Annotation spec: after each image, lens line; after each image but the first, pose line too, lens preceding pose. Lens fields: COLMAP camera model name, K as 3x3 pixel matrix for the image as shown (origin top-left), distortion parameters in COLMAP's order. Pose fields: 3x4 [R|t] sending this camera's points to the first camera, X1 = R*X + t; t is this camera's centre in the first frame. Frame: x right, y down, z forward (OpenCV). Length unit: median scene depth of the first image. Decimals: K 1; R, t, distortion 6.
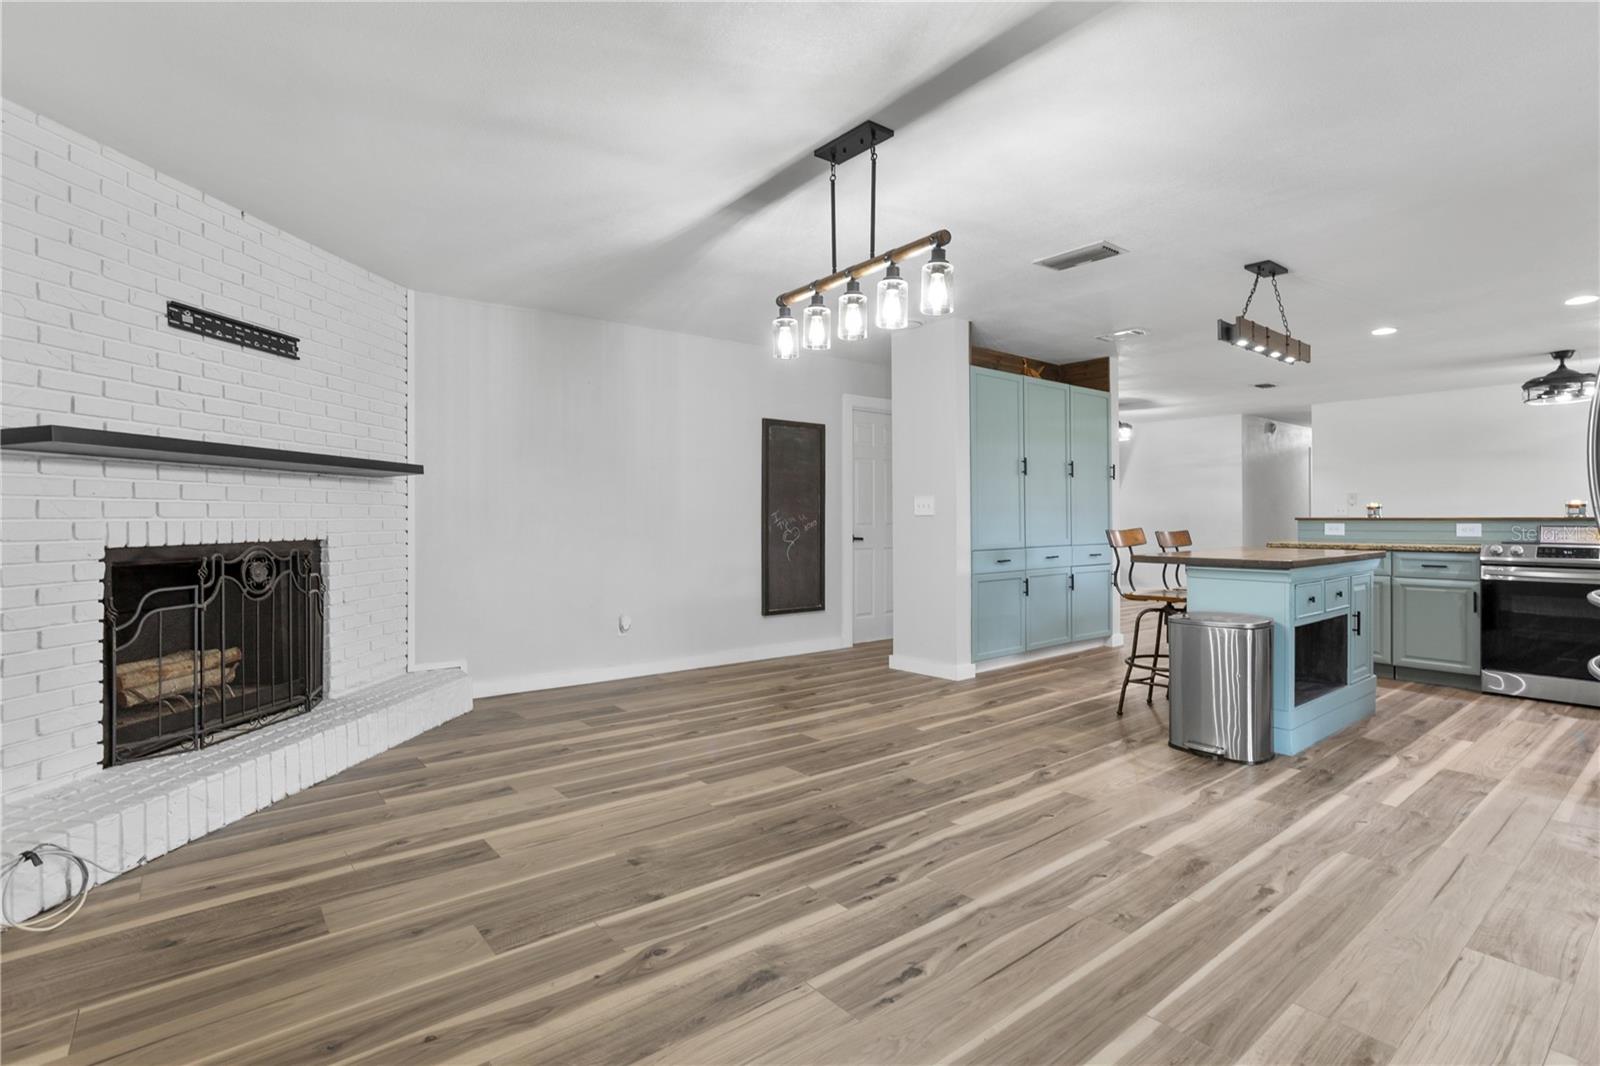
lens RADIAL K [[783.6, 0, 799.7], [0, 783.6, 520.5], [0, 0, 1]] dist [-0.052367, 0.028654]
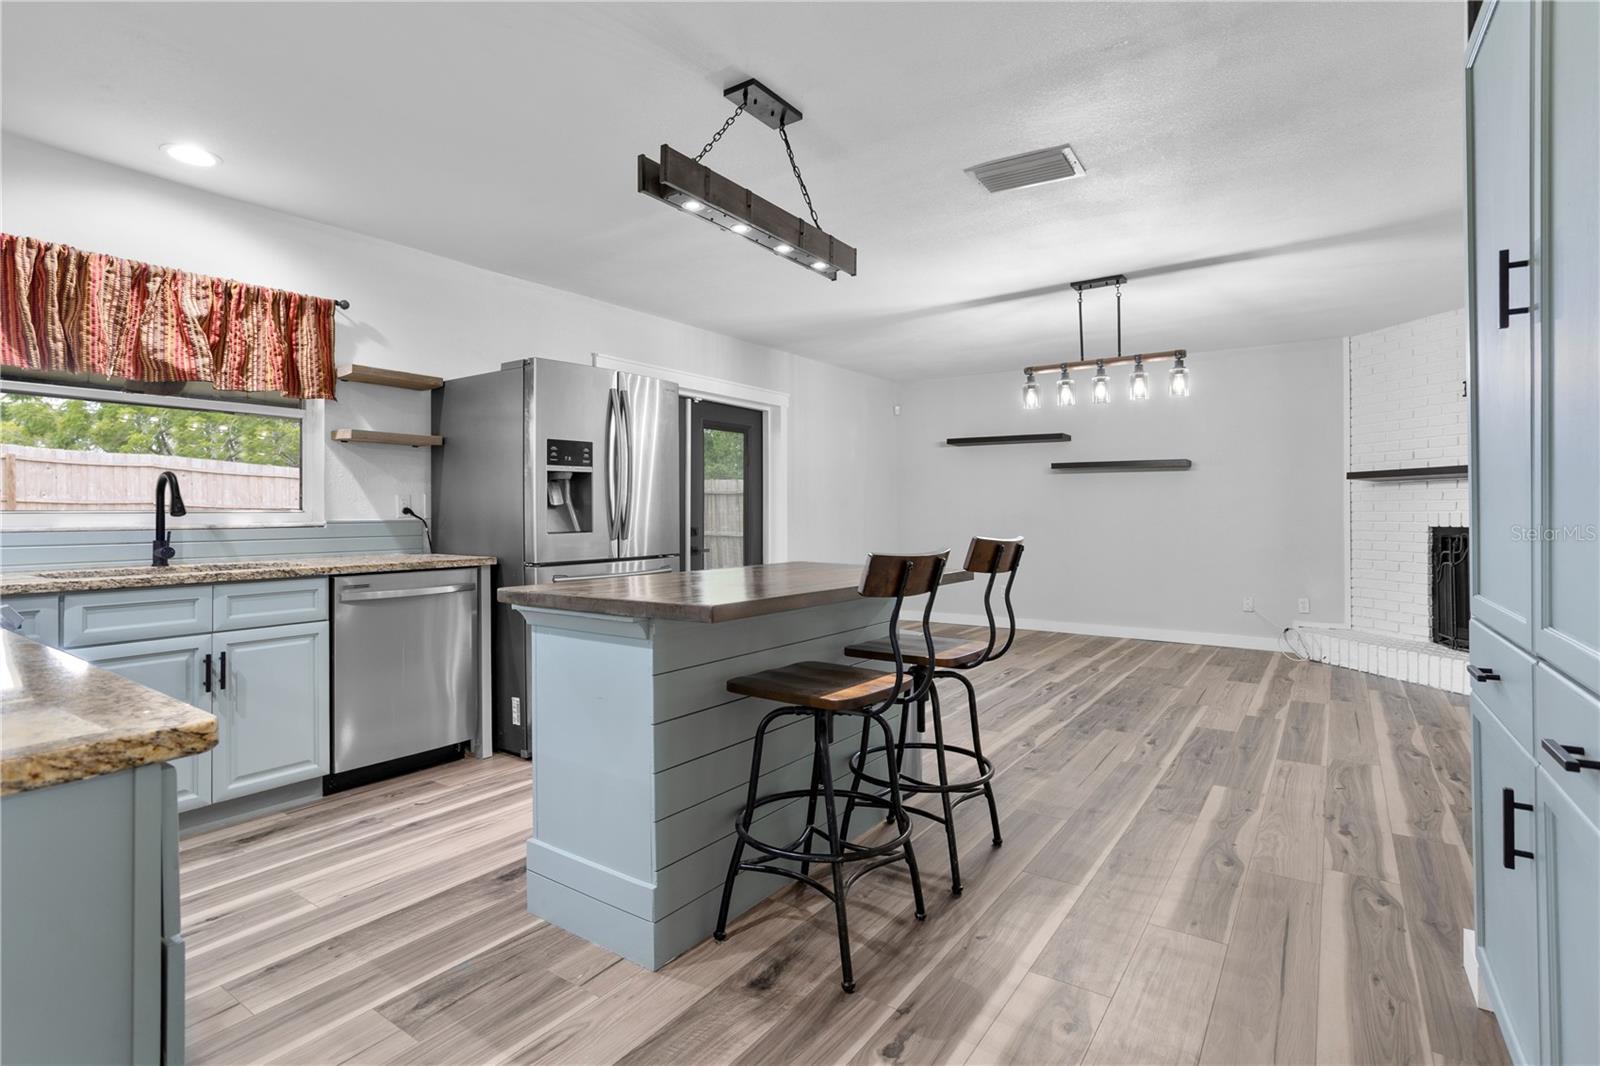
lens RADIAL K [[783.6, 0, 802.4], [0, 783.6, 508.4], [0, 0, 1]] dist [-0.052367, 0.028654]
pose [[-0.959184, 0.003408, -0.282763, 0.907809], [0.003841, 0.999992, -0.000979, -0.011221], [0.282758, -0.002025, -0.959189, 1.915581]]
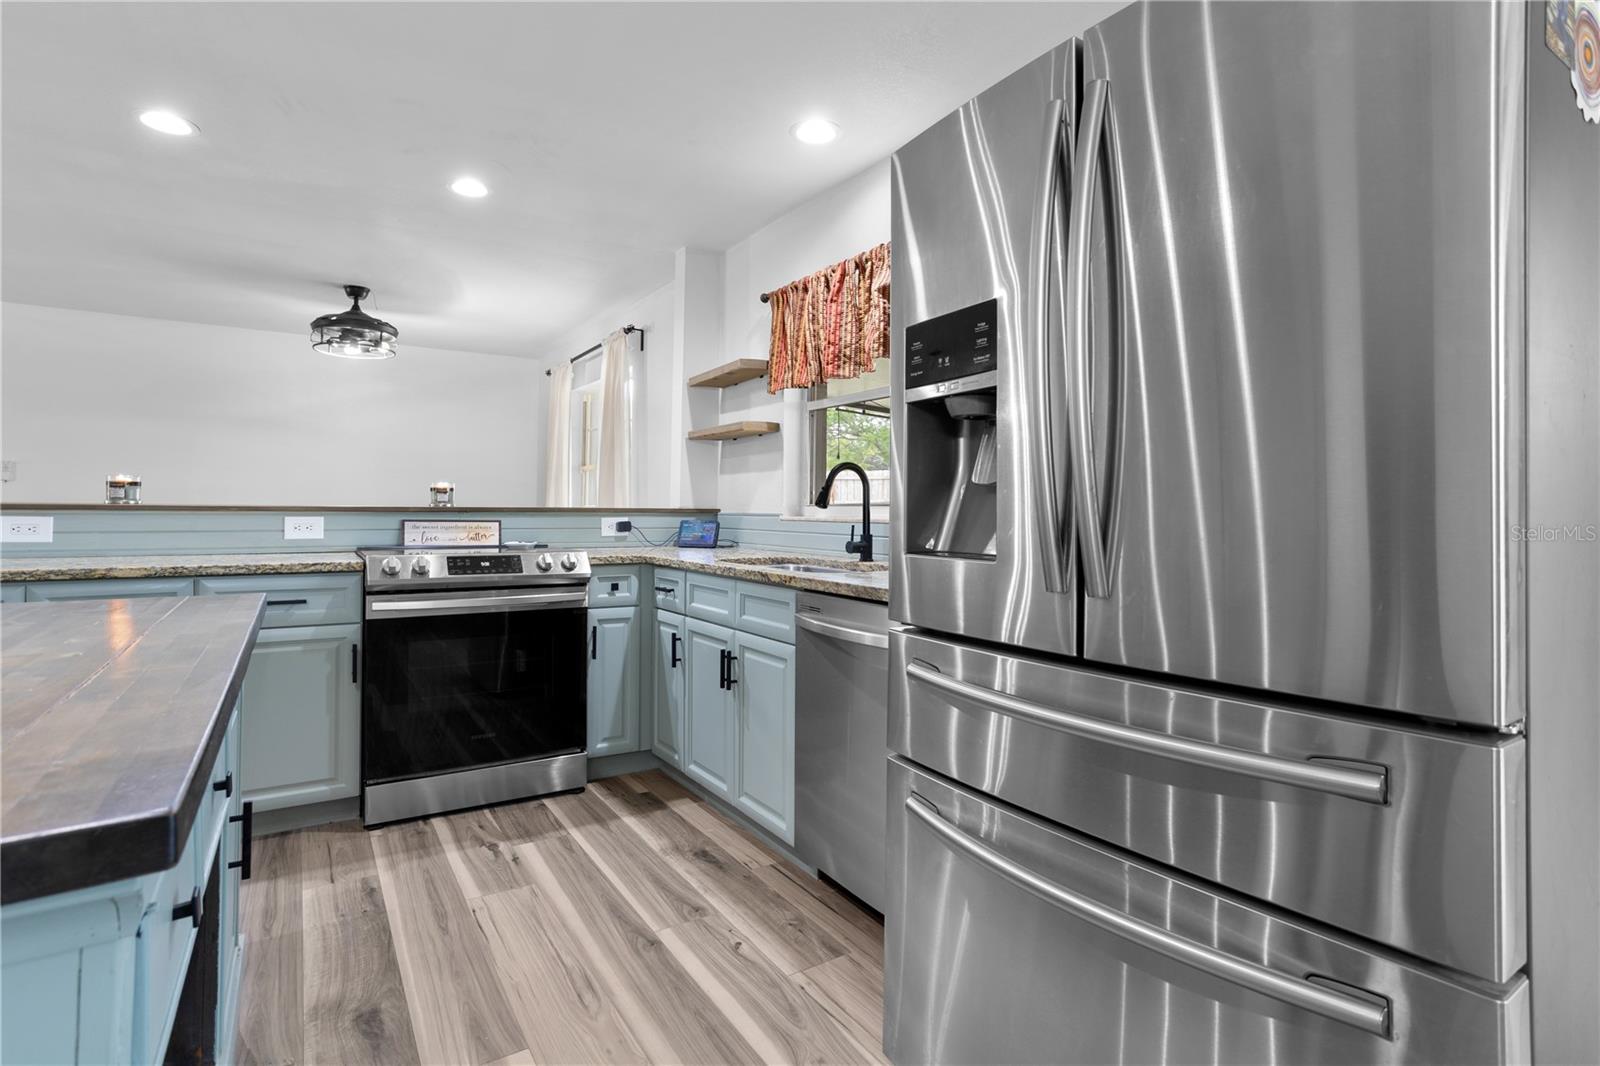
lens RADIAL K [[783.6, 0, 801.0], [0, 783.6, 494.5], [0, 0, 1]] dist [-0.052367, 0.028654]
pose [[0.099580, 0.021341, 0.994801, 0.513214], [-0.005132, 0.999768, -0.020934, -0.003417], [-0.995016, -0.003021, 0.099666, 0.875423]]
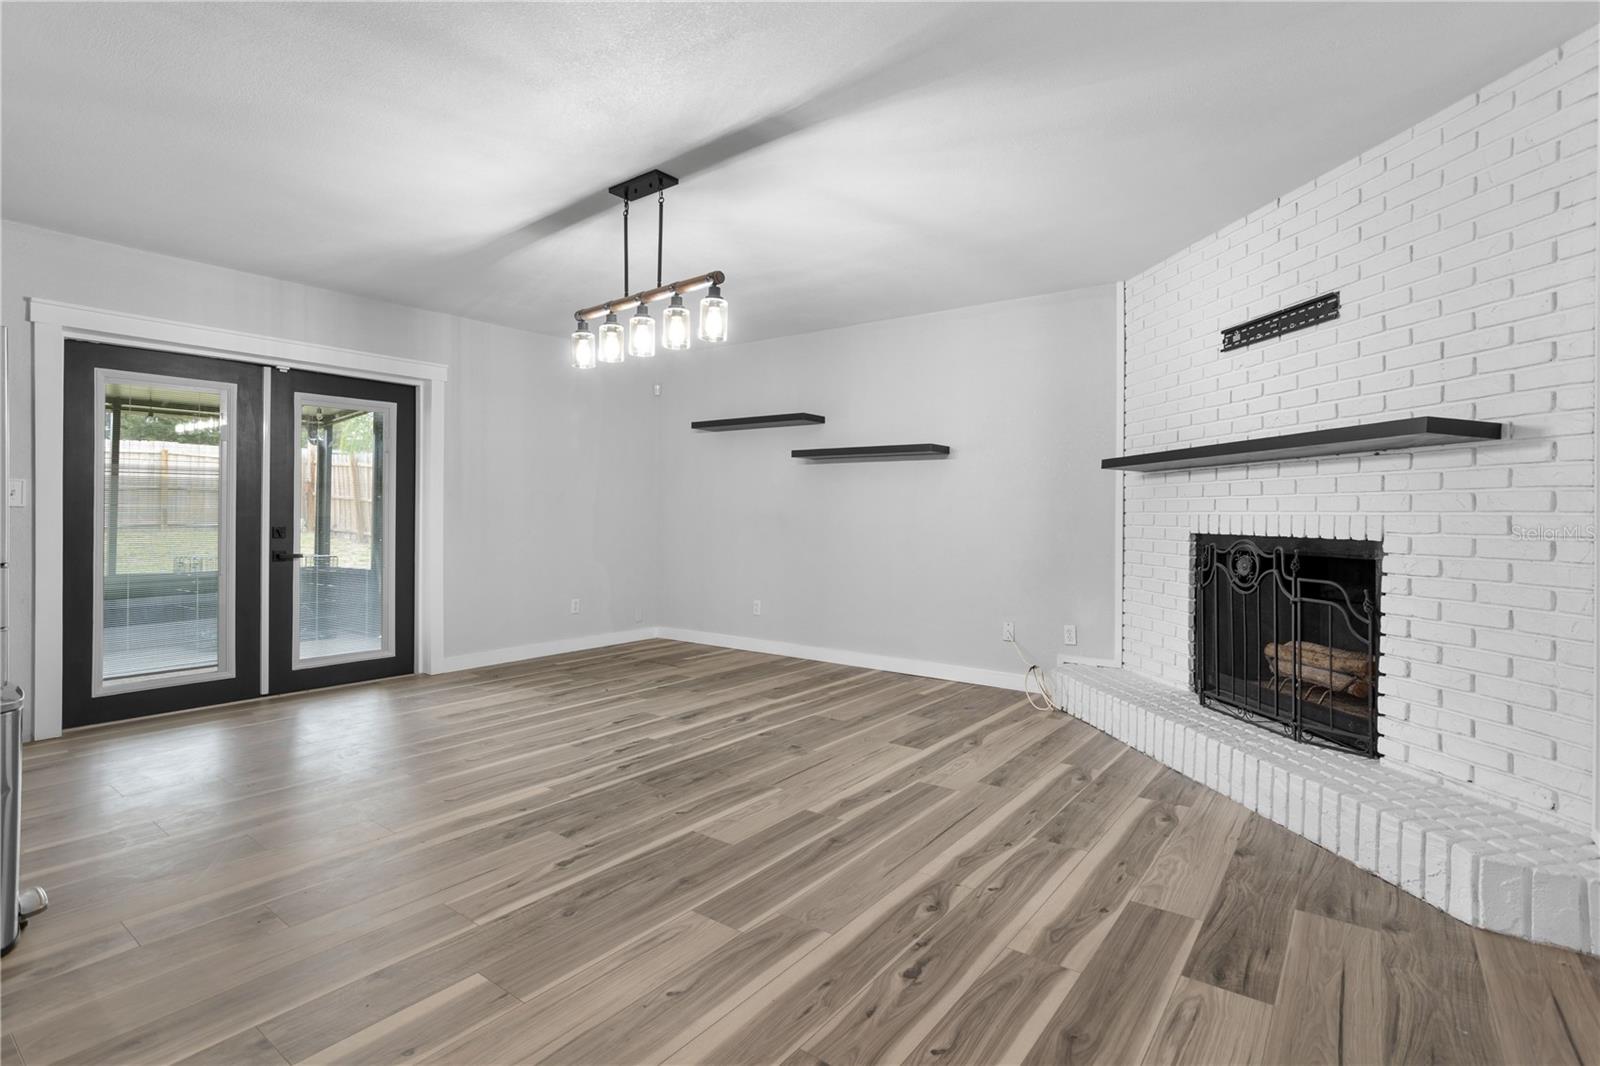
lens RADIAL K [[783.6, 0, 803.3], [0, 783.6, 513.6], [0, 0, 1]] dist [-0.052367, 0.028654]
pose [[-0.968618, -0.000453, -0.248552, 0.100103], [-0.001760, 0.999986, 0.005036, -0.004241], [0.248547, 0.005315, -0.968605, 1.749161]]
